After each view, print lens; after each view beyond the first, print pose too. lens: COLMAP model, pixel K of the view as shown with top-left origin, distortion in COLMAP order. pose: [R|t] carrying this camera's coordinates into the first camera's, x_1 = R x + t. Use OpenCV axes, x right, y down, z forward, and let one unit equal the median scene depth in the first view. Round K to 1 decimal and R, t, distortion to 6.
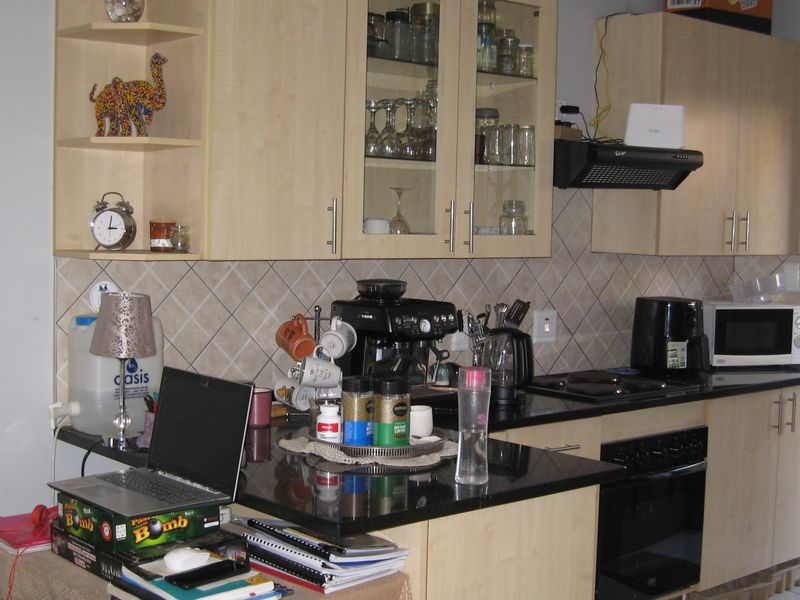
lens RADIAL K [[1305.1, 0, 400.0], [0, 1305.1, 300.0], [0, 0, 1]] dist [-0.132137, 0.160187]
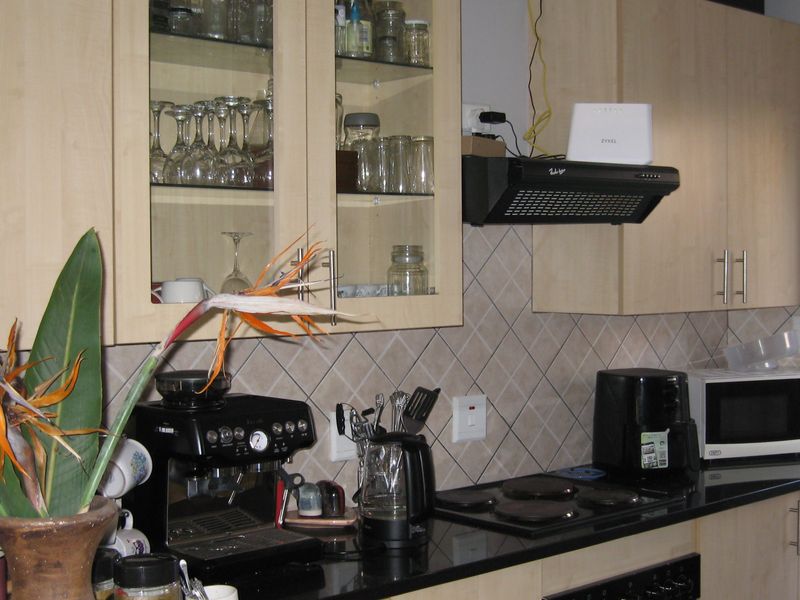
lens RADIAL K [[1305.1, 0, 400.0], [0, 1305.1, 300.0], [0, 0, 1]] dist [-0.132137, 0.160187]
pose [[0.999492, -0.031323, 0.005855, 0.073925], [0.031520, 0.998812, -0.037172, -0.020337], [-0.004684, 0.037337, 0.999292, 0.288966]]
